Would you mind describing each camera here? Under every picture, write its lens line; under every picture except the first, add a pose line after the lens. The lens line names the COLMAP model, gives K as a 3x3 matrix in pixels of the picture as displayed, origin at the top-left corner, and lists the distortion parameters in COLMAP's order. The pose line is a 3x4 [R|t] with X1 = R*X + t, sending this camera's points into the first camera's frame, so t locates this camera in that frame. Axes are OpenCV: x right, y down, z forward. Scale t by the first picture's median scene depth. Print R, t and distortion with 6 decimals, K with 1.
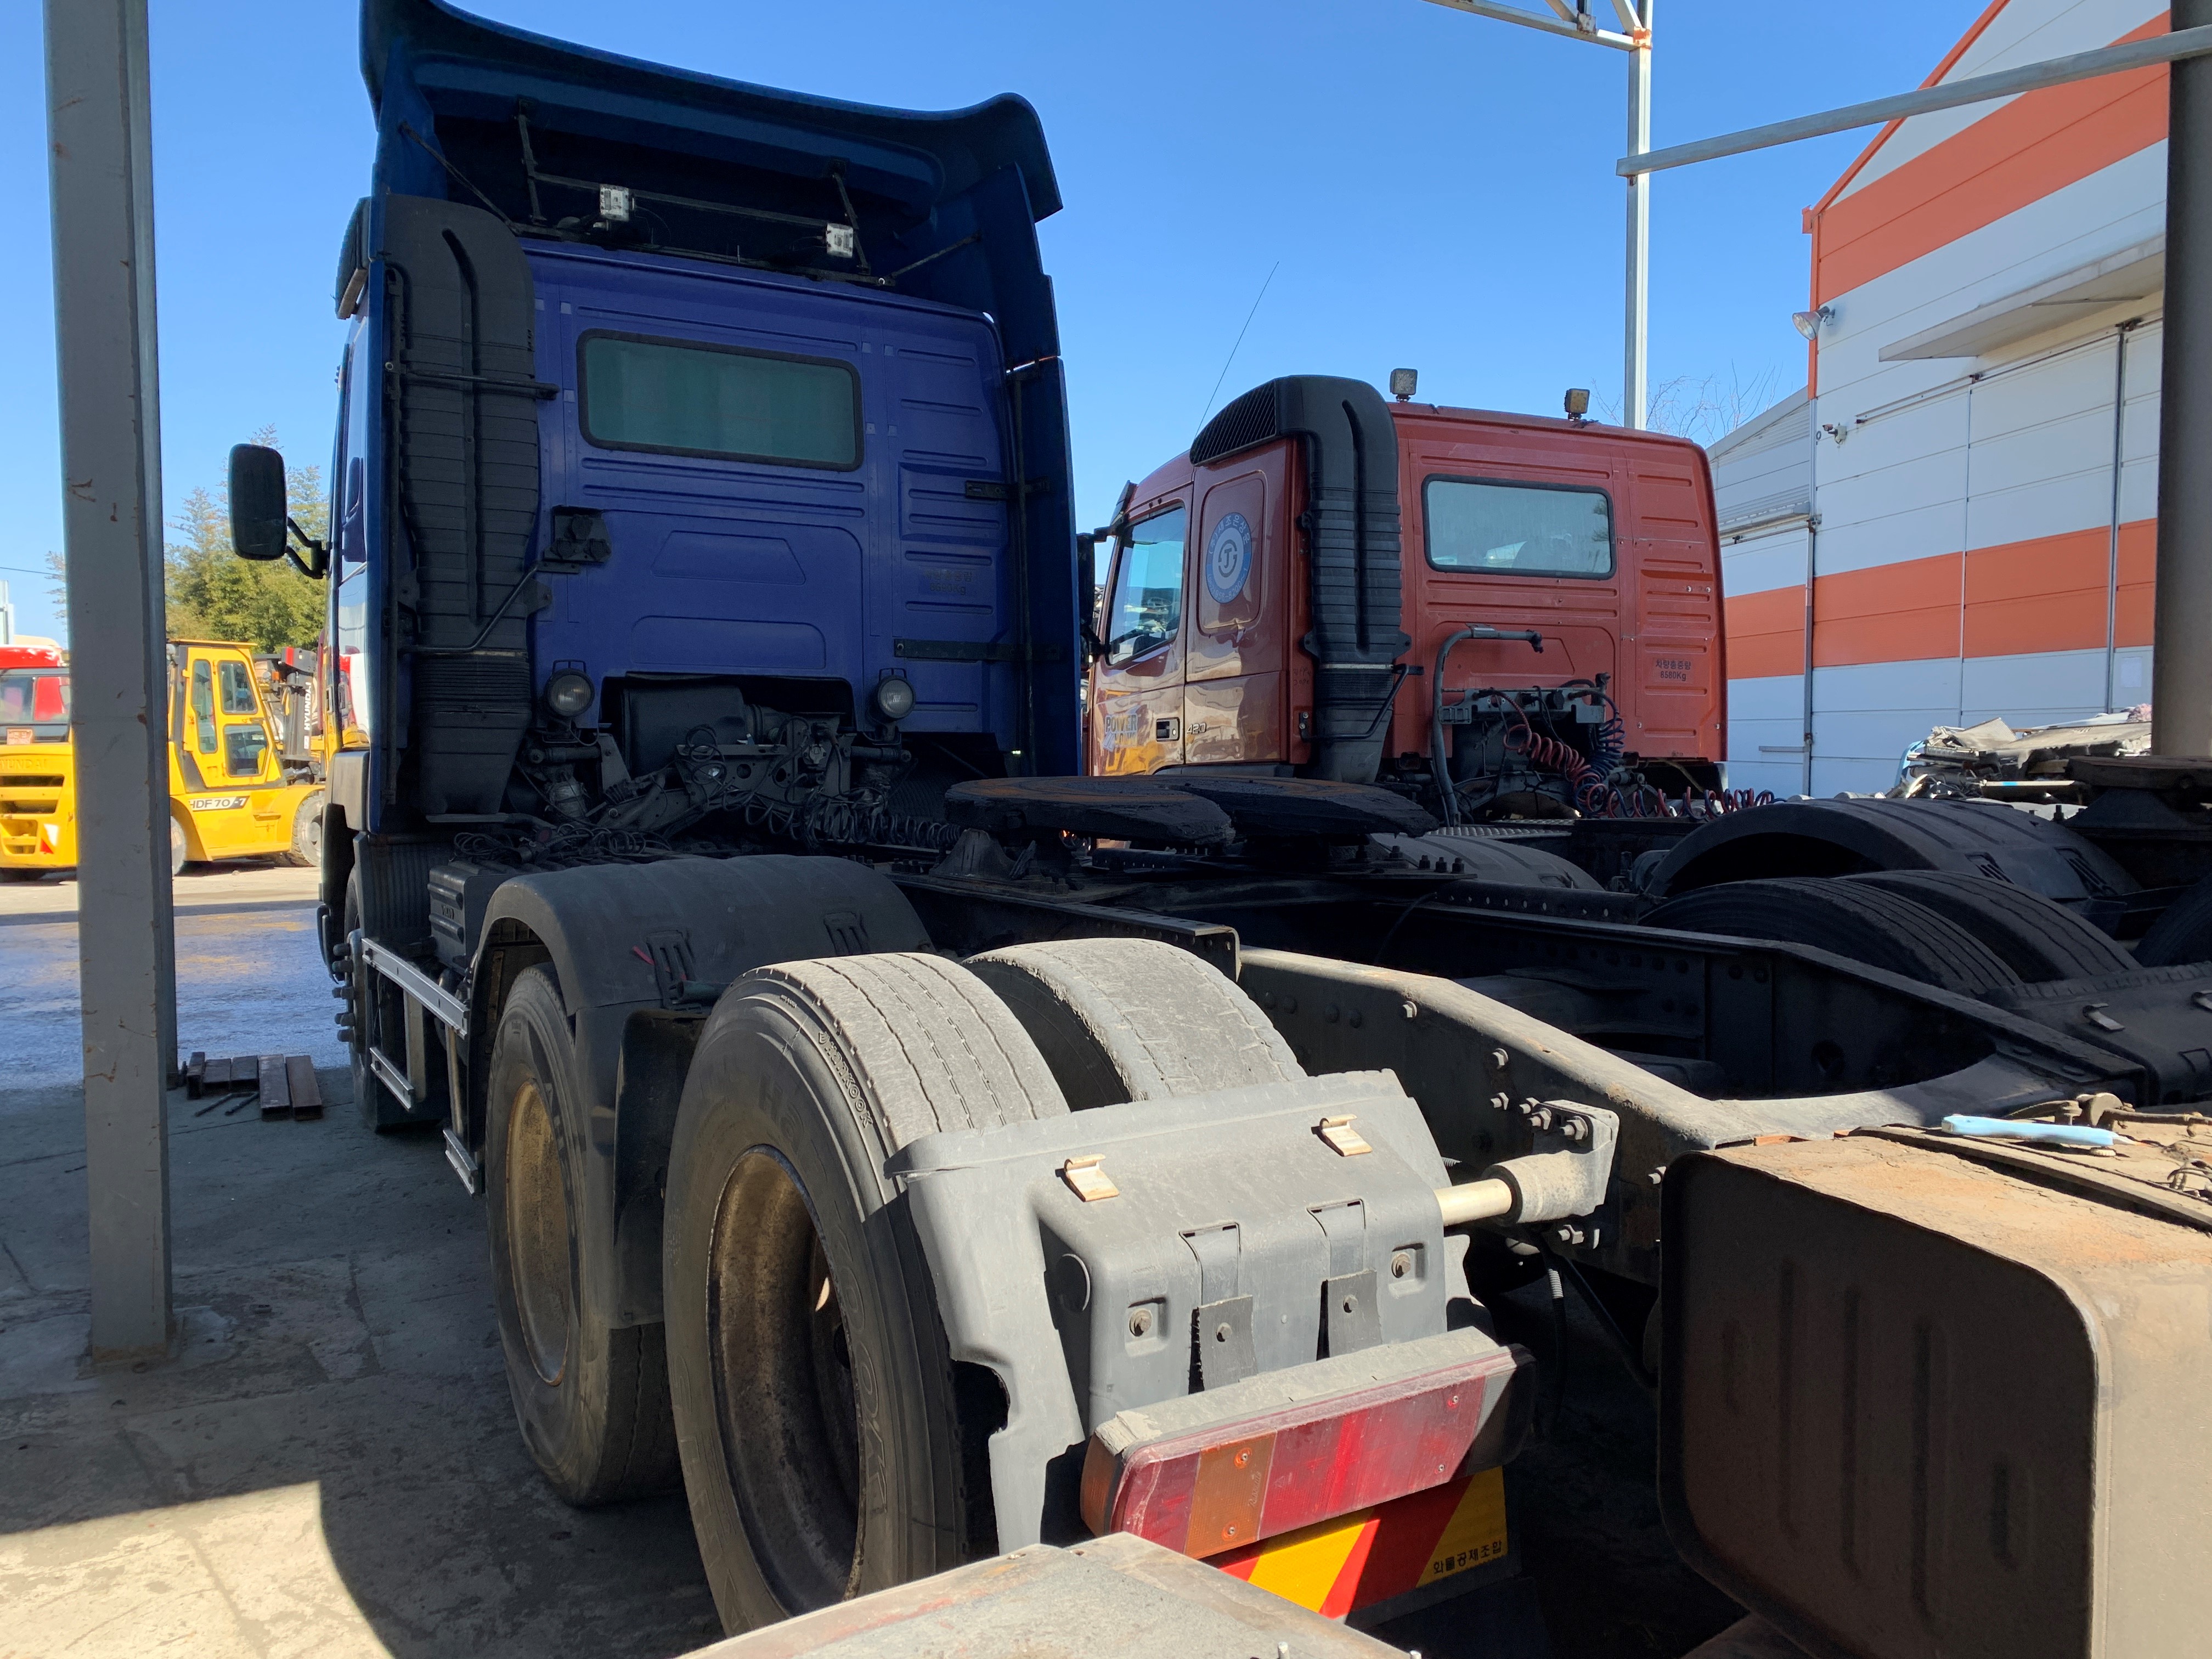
lens RADIAL K [[1663.9, 0, 1106.0], [0, 1663.9, 829.5], [0, 0, 1]] dist [0.084859, -0.130569]
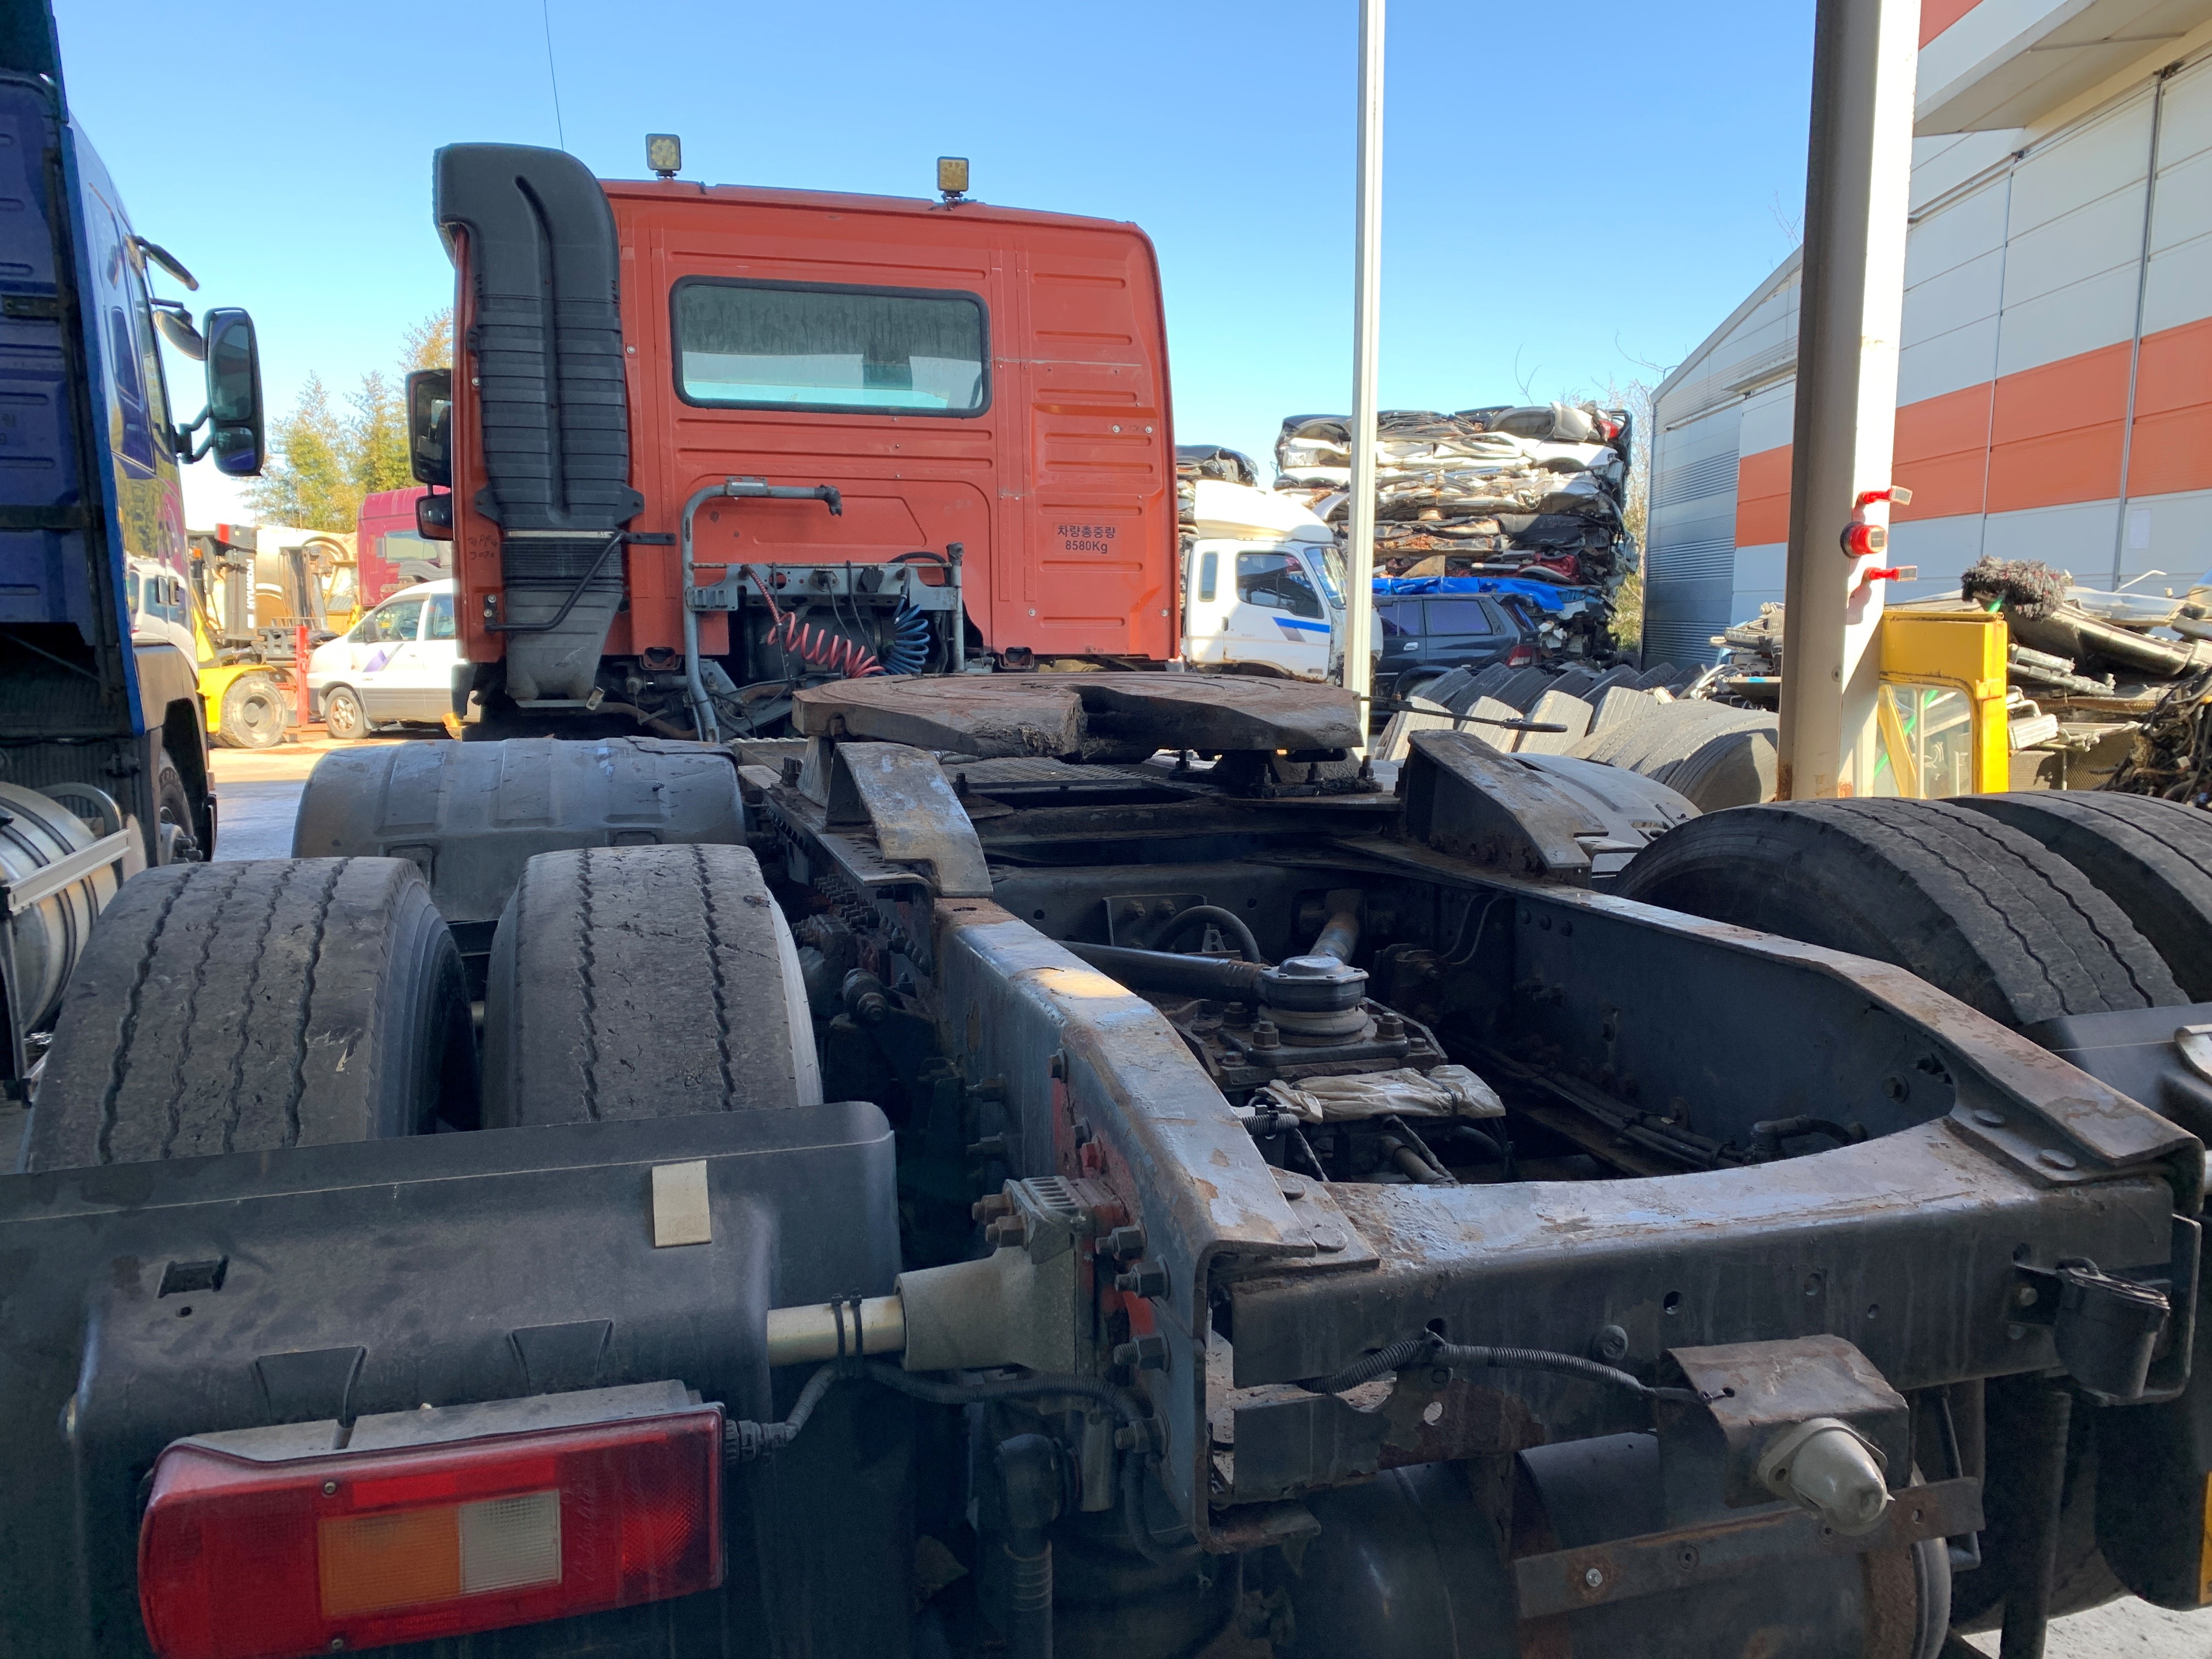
lens RADIAL K [[1690.7, 0, 1106.0], [0, 1690.7, 829.5], [0, 0, 1]] dist [0.101434, -0.136189]
pose [[0.985155, 0.020346, -0.170459, 0.518643], [-0.008098, 0.997355, 0.072239, -0.021039], [0.171478, -0.069786, 0.982713, 0.257649]]
